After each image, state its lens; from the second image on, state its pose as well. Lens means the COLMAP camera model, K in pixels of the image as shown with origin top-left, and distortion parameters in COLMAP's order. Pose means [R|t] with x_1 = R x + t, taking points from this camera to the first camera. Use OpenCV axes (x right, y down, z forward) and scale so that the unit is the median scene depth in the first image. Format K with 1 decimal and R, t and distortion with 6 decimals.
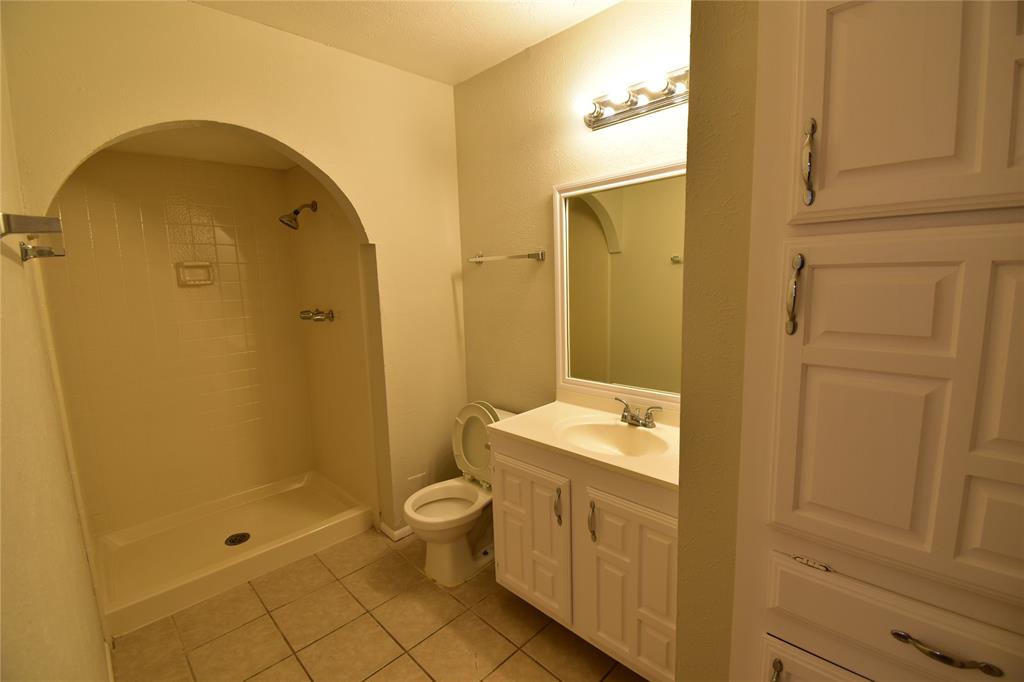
lens RADIAL K [[452.6, 0, 514.9], [0, 452.6, 339.1], [0, 0, 1]] dist [0.022321, -0.027051]
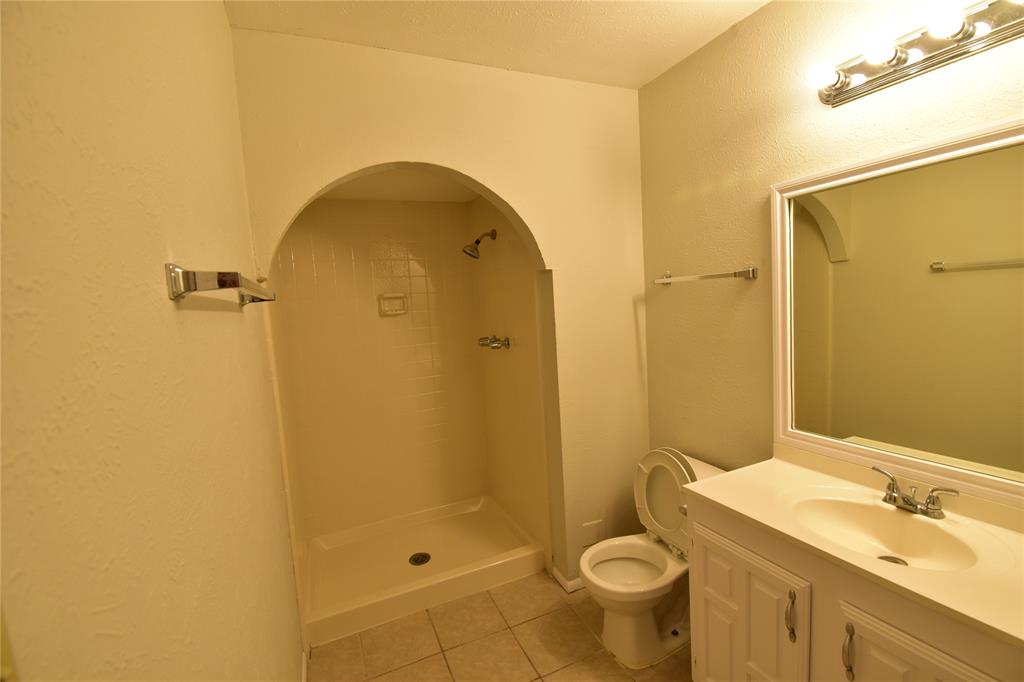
lens RADIAL K [[452.6, 0, 514.9], [0, 452.6, 339.1], [0, 0, 1]] dist [0.022321, -0.027051]
pose [[0.933939, 0.004300, -0.357405, -0.045481], [-0.016908, 0.999340, -0.032159, -0.035275], [0.357031, 0.036078, 0.933396, 0.105560]]
